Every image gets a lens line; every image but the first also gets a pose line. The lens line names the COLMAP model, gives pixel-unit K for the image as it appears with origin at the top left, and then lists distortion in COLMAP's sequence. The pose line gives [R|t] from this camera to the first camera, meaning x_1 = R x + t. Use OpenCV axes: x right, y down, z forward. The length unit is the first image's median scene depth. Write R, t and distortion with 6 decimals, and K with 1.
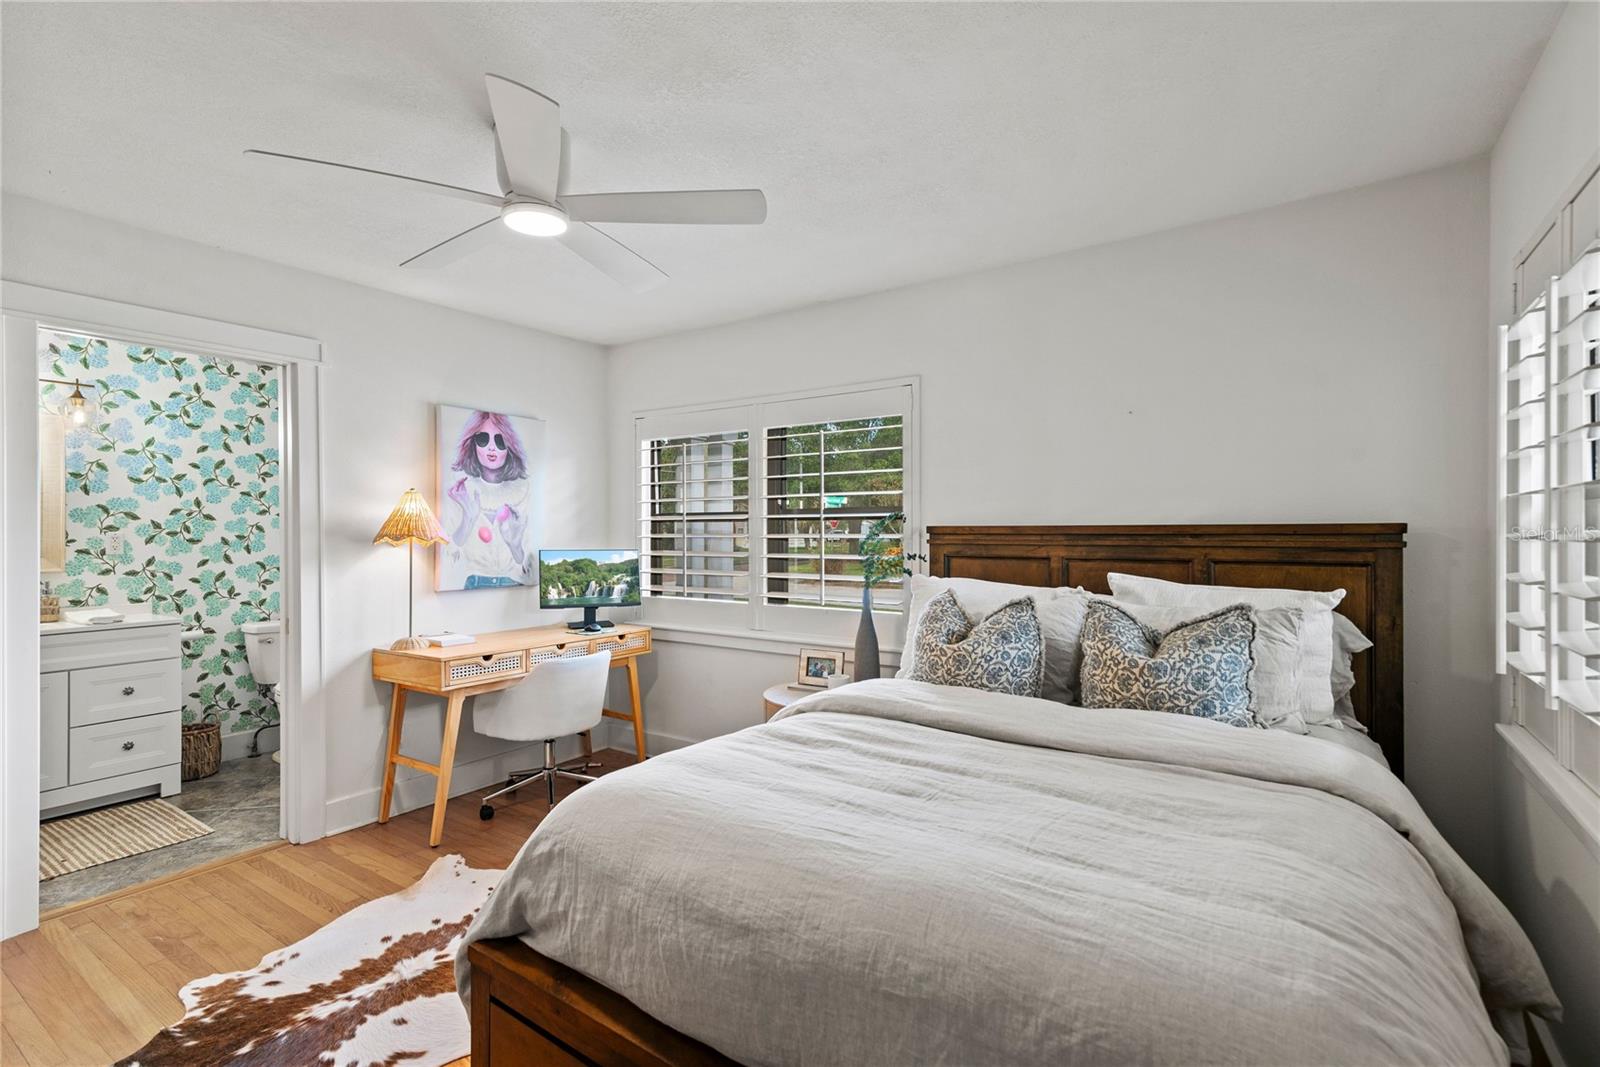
lens RADIAL K [[735.3, 0, 790.4], [0, 735.3, 533.0], [0, 0, 1]] dist [-0.000631, -0.000015]
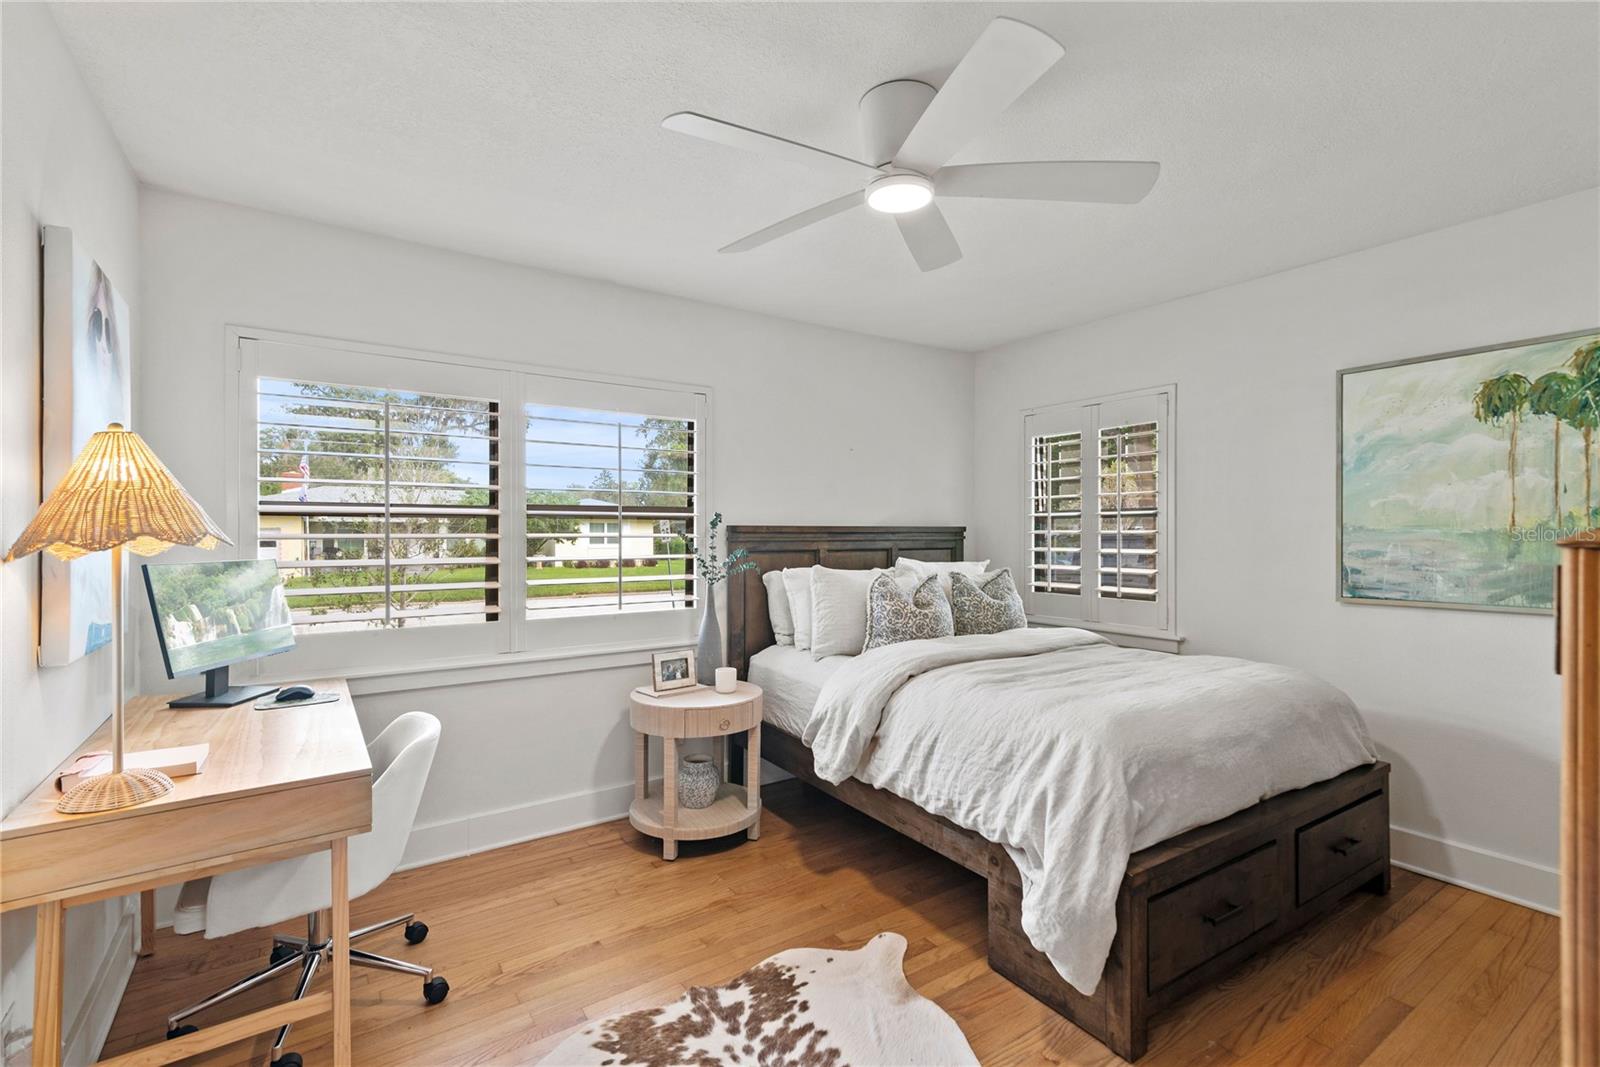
lens RADIAL K [[735.3, 0, 789.2], [0, 735.3, 531.0], [0, 0, 1]] dist [-0.000631, -0.000015]
pose [[0.366037, 0.006385, 0.930579, -1.153771], [0.004170, 0.999955, -0.008502, 0.012799], [-0.930591, 0.006992, 0.365994, 0.718437]]
